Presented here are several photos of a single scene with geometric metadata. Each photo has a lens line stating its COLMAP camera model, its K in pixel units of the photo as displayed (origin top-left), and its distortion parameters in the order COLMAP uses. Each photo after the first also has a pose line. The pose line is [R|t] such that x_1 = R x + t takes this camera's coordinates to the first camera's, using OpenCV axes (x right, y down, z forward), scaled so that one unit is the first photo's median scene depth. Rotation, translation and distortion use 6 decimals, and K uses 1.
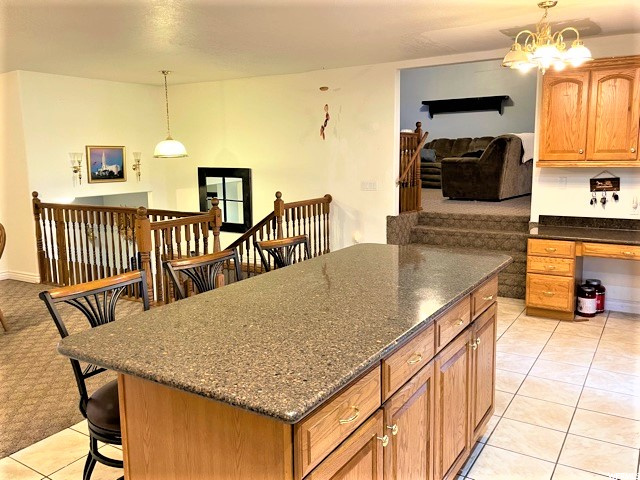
lens RADIAL K [[548.6, 0, 318.3], [0, 548.6, 235.2], [0, 0, 1]] dist [0.070197, -0.033566]
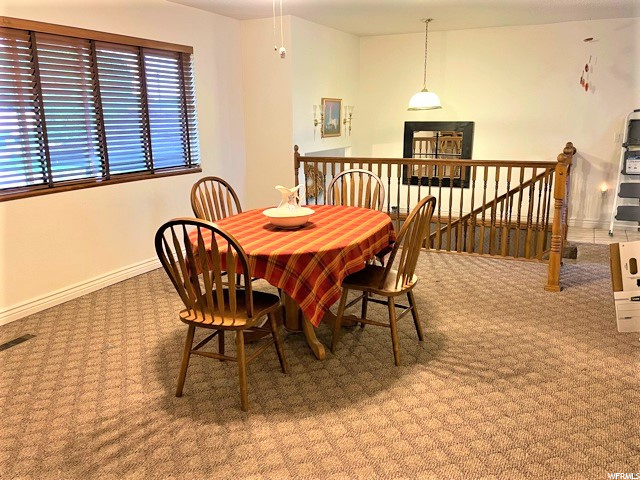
lens RADIAL K [[548.6, 0, 321.6], [0, 548.6, 239.2], [0, 0, 1]] dist [0.070197, -0.033566]
pose [[0.991498, -0.022086, 0.128232, -0.531193], [0.012899, 0.997318, 0.072042, 0.015440], [-0.129479, -0.069775, 0.989124, 0.027205]]
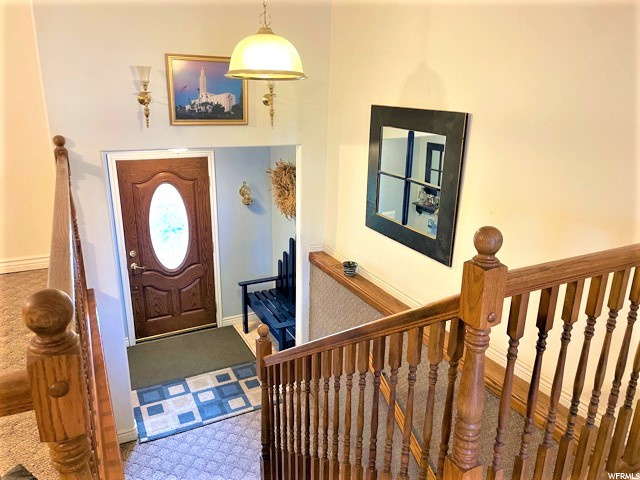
lens RADIAL K [[486.5, 0, 322.8], [0, 486.5, 239.3], [0, 0, 1]] dist [0.029970, -0.004134]
pose [[0.861975, 0.178810, -0.474368, -0.027045], [-0.105439, 0.978502, 0.177246, -0.082602], [0.495864, -0.102765, 0.862298, 0.624043]]
